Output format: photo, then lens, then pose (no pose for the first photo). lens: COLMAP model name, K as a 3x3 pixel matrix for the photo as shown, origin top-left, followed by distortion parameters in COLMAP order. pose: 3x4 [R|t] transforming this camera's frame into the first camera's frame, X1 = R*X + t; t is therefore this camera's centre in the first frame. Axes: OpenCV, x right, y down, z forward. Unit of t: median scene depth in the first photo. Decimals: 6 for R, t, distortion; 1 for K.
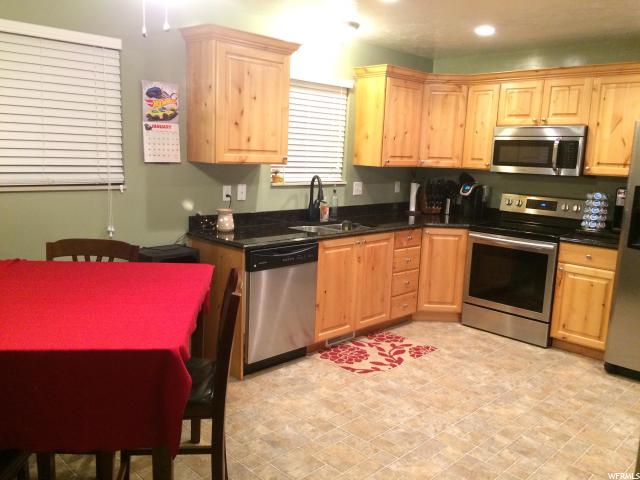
lens RADIAL K [[539.9, 0, 320.0], [0, 539.9, 240.0], [0, 0, 1]] dist [0.037662, -0.012222]
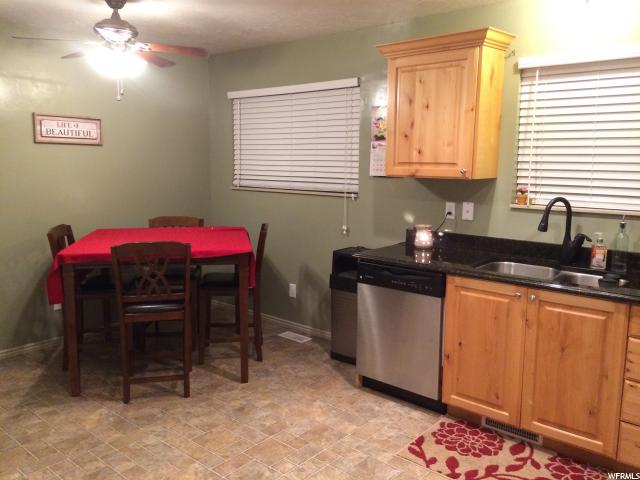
lens RADIAL K [[539.9, 0, 320.0], [0, 539.9, 240.0], [0, 0, 1]] dist [0.037662, -0.012222]
pose [[0.073183, 0.109438, -0.991296, 0.773275], [-0.171054, 0.980610, 0.095630, -0.092067], [0.982540, 0.162567, 0.090483, 0.741382]]
